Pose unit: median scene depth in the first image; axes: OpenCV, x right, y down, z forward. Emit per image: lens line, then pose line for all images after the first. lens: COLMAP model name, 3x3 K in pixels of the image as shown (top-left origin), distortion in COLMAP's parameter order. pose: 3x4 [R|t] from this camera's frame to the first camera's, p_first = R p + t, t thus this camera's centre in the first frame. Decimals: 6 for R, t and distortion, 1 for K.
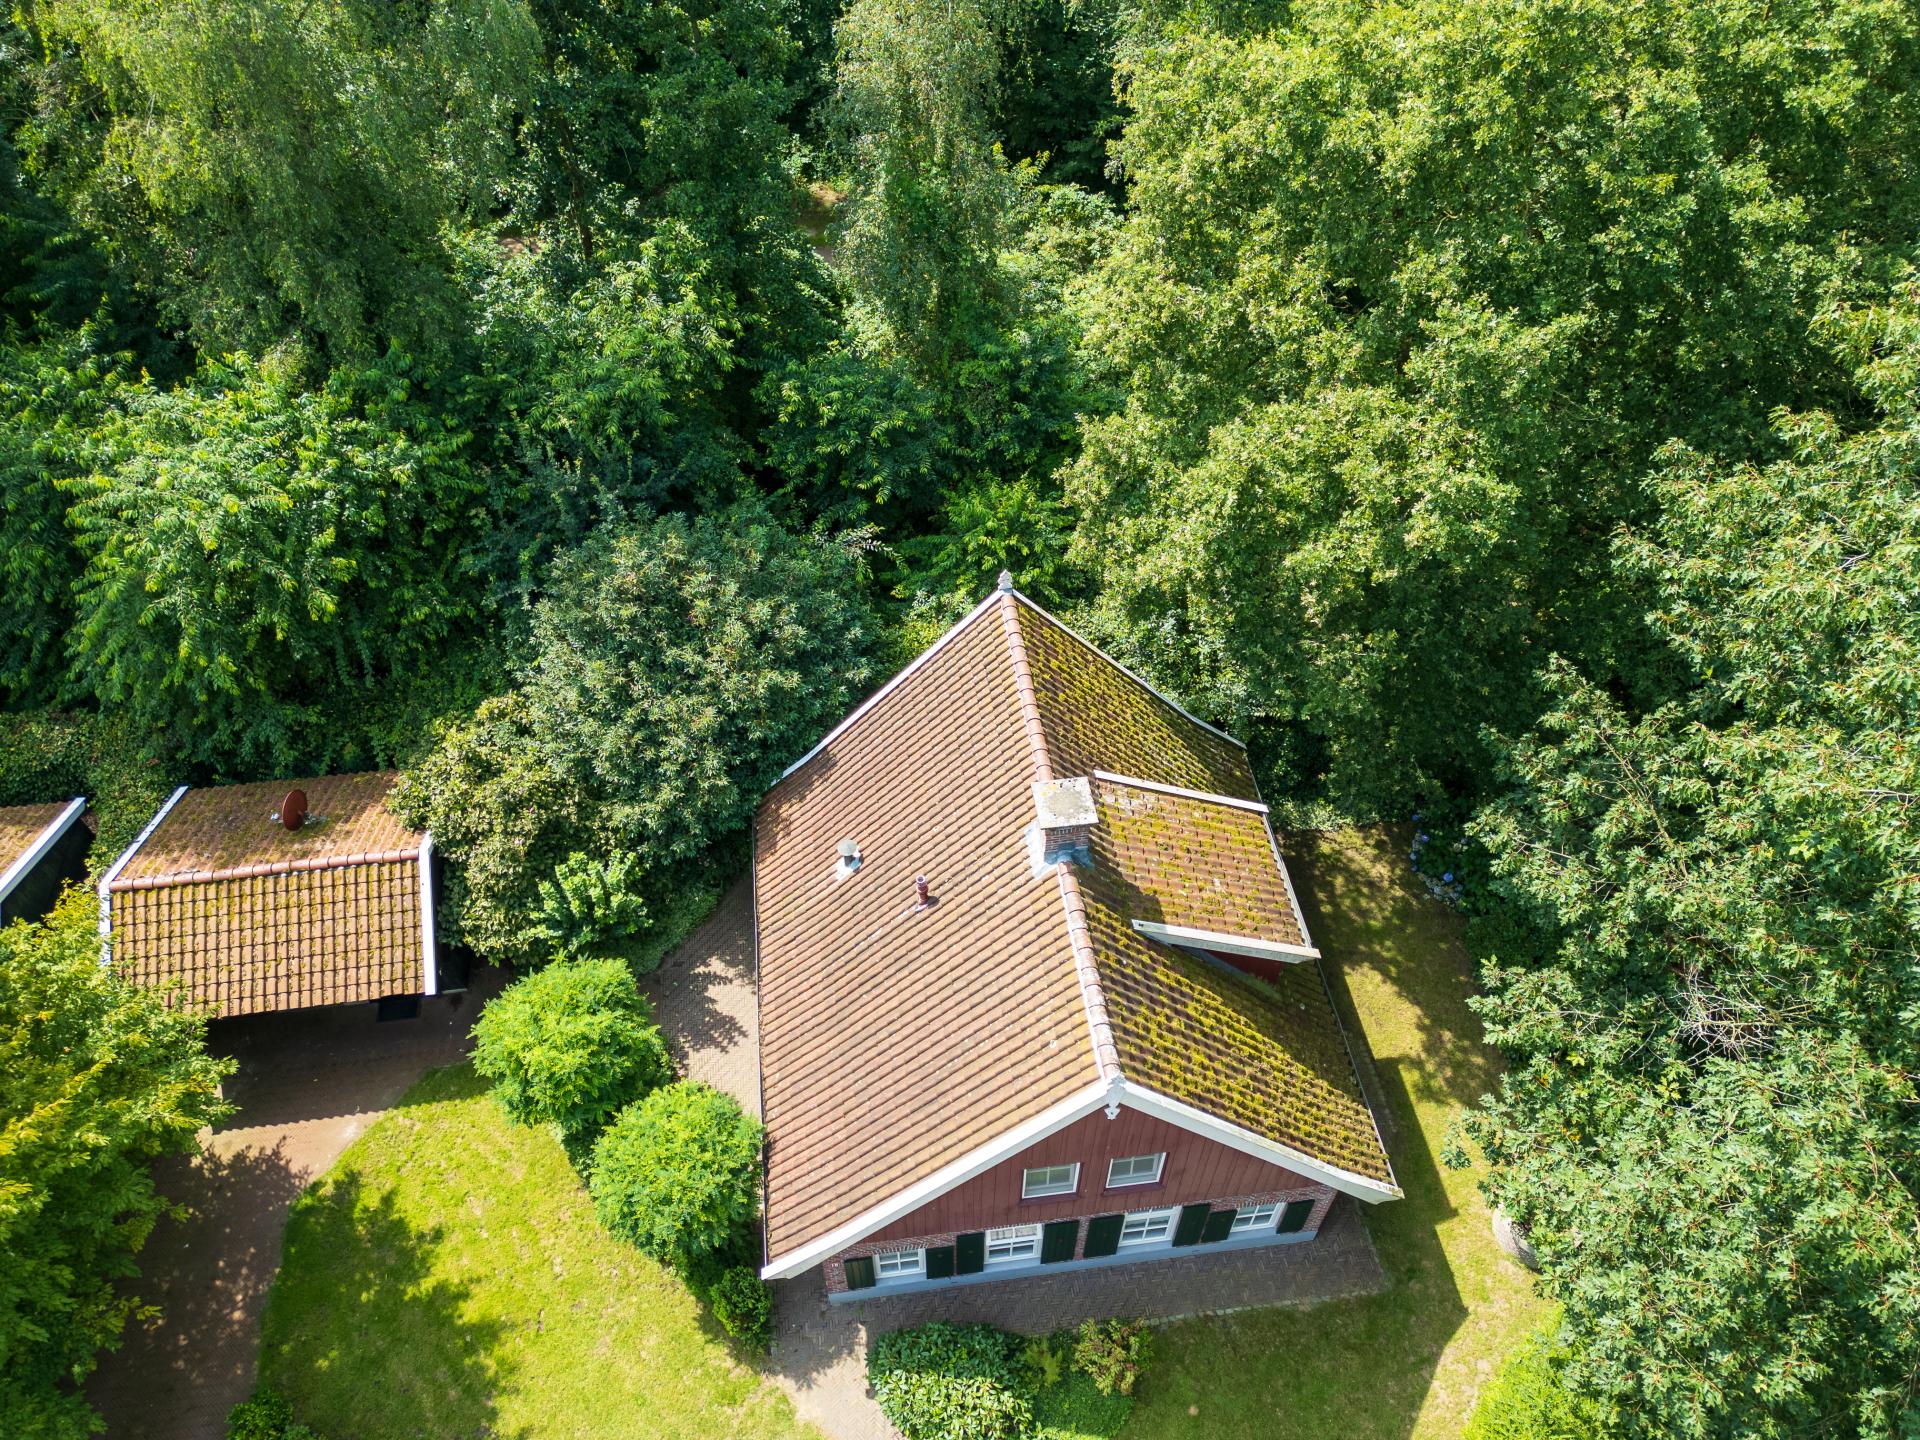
lens RADIAL K [[1340.6, 0, 960.0], [0, 1340.6, 720.0], [0, 0, 1]] dist [0.073376, -0.067859]
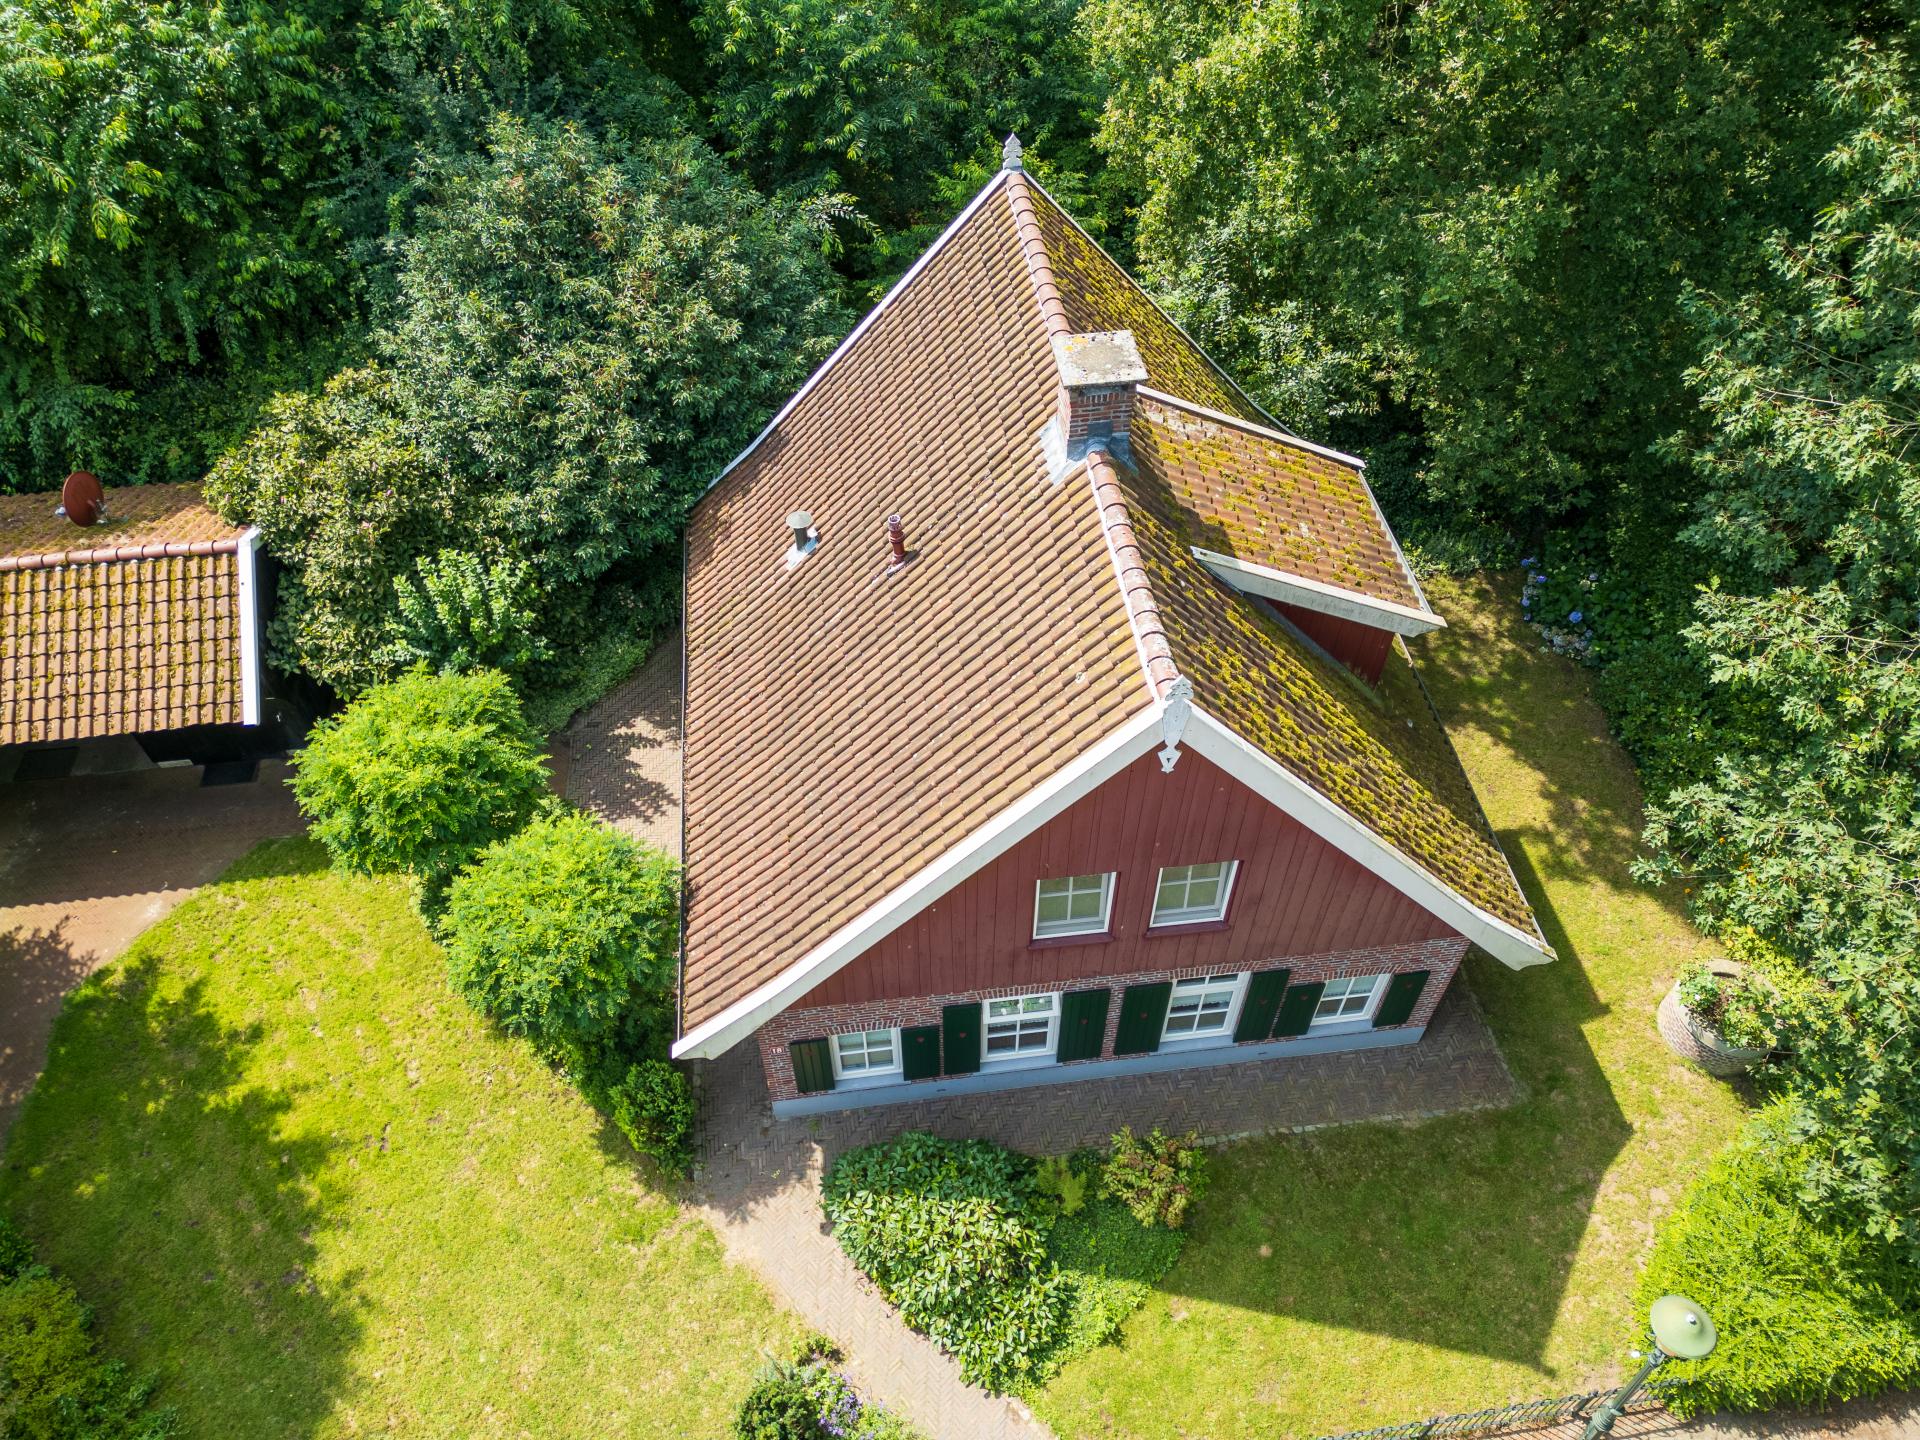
lens RADIAL K [[1340.6, 0, 960.0], [0, 1340.6, 720.0], [0, 0, 1]] dist [0.073376, -0.067859]
pose [[0.999996, 0.001623, -0.002357, 0.007448], [-0.001614, 0.999991, 0.003832, 0.205554], [0.002363, -0.003828, 0.999990, 0.252896]]
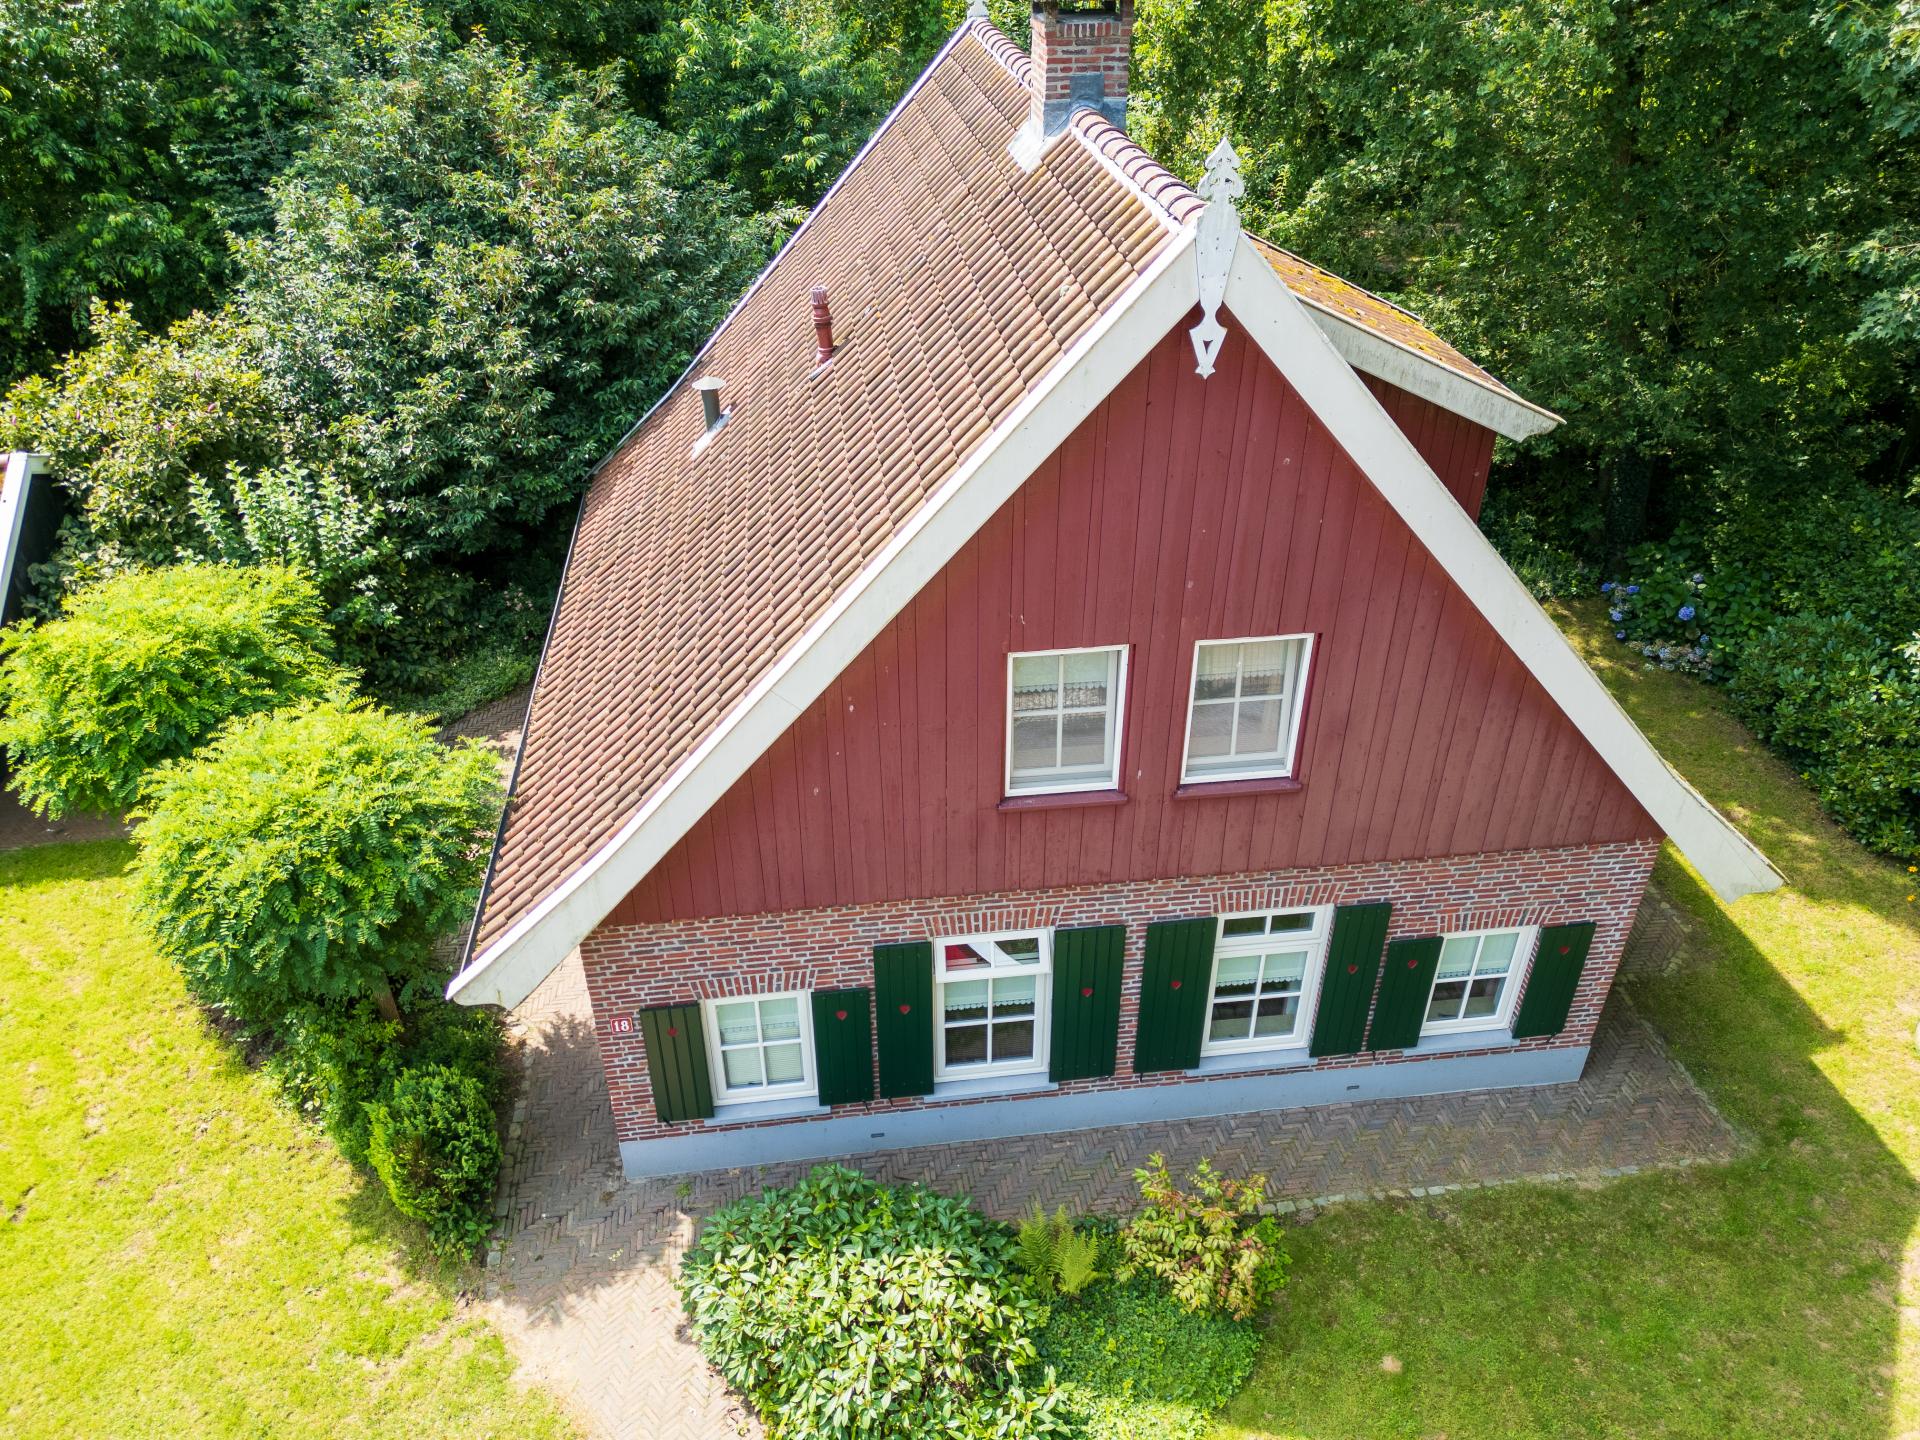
lens RADIAL K [[1340.6, 0, 960.0], [0, 1340.6, 720.0], [0, 0, 1]] dist [0.073376, -0.067859]
pose [[0.999997, -0.000098, -0.002402, 0.027073], [-0.000555, 0.962789, -0.270254, 0.398807], [0.002339, 0.270255, 0.962786, 0.474344]]
